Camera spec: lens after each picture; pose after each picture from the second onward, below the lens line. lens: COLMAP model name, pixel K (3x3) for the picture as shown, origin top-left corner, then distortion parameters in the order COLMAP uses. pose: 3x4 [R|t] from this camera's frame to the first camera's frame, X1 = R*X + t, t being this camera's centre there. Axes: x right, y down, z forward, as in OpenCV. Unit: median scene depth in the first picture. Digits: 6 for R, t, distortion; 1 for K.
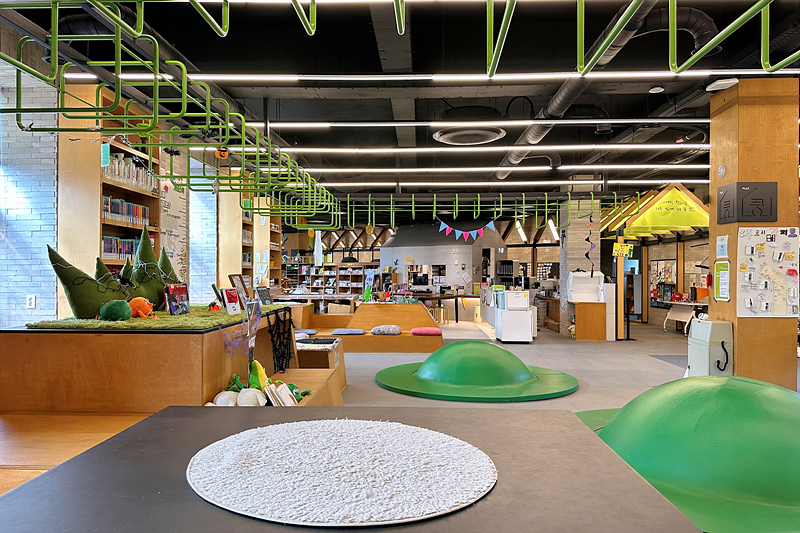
lens RADIAL K [[555.5, 0, 399.4], [0, 555.5, 271.9], [0, 0, 1]] dist [0.058261, -0.079329]
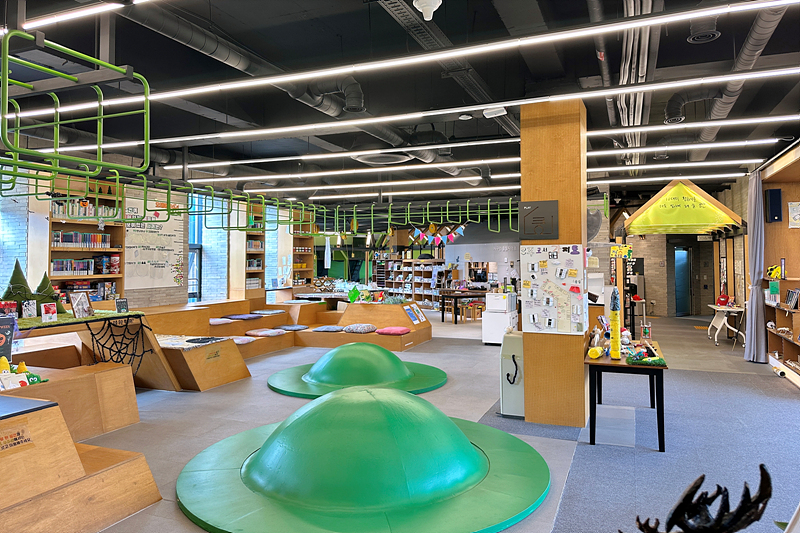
lens RADIAL K [[561.9, 0, 398.5], [0, 561.9, 241.9], [0, 0, 1]] dist [0.063300, -0.083032]
pose [[0.942401, -0.017271, -0.334038, 0.403681], [0.007120, 0.999476, -0.031589, -0.029603], [0.334408, 0.027392, 0.942030, -0.033186]]
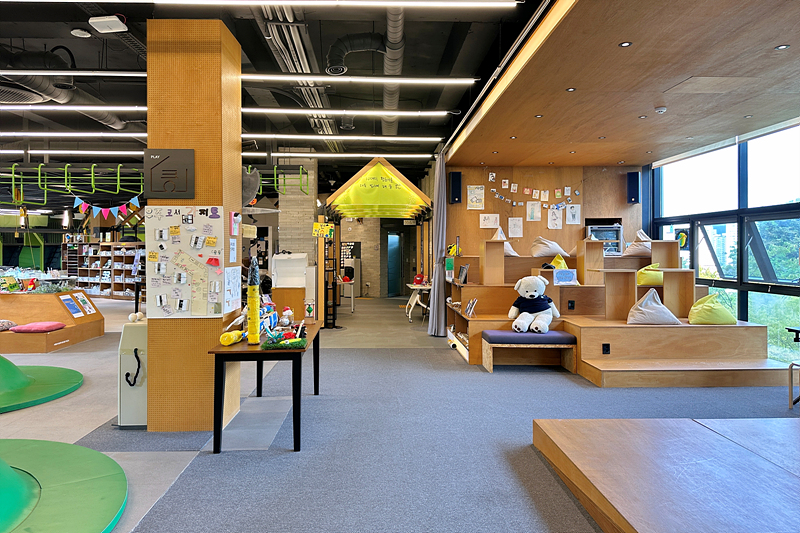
lens RADIAL K [[556.0, 0, 397.8], [0, 556.0, 248.9], [0, 0, 1]] dist [0.099589, -0.125108]
pose [[0.995964, -0.003004, 0.089698, 0.485364], [0.002956, 0.999995, 0.000663, -0.009584], [-0.089700, -0.000395, 0.995969, 0.092600]]
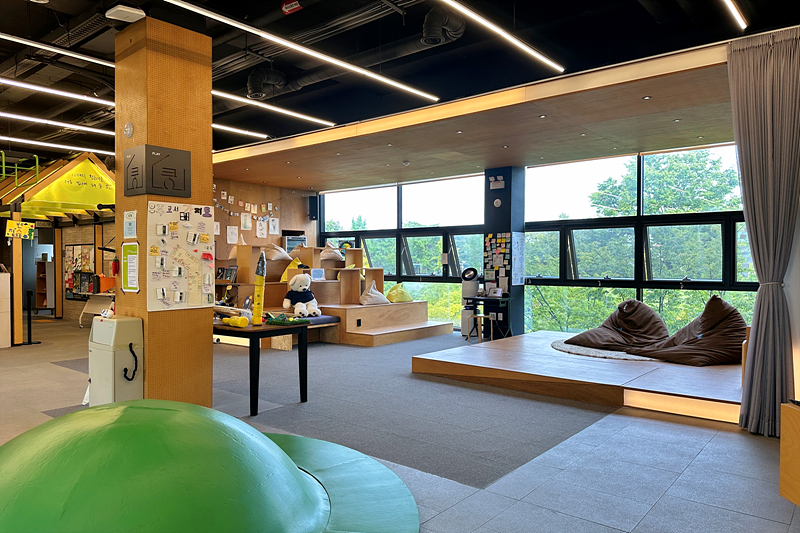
lens RADIAL K [[555.5, 0, 399.4], [0, 555.5, 271.9], [0, 0, 1]] dist [0.058261, -0.079329]
pose [[0.592129, -0.017772, 0.805648, 0.090860], [0.000507, 0.999765, 0.021681, 0.003202], [-0.805843, -0.012429, 0.591998, 0.125048]]
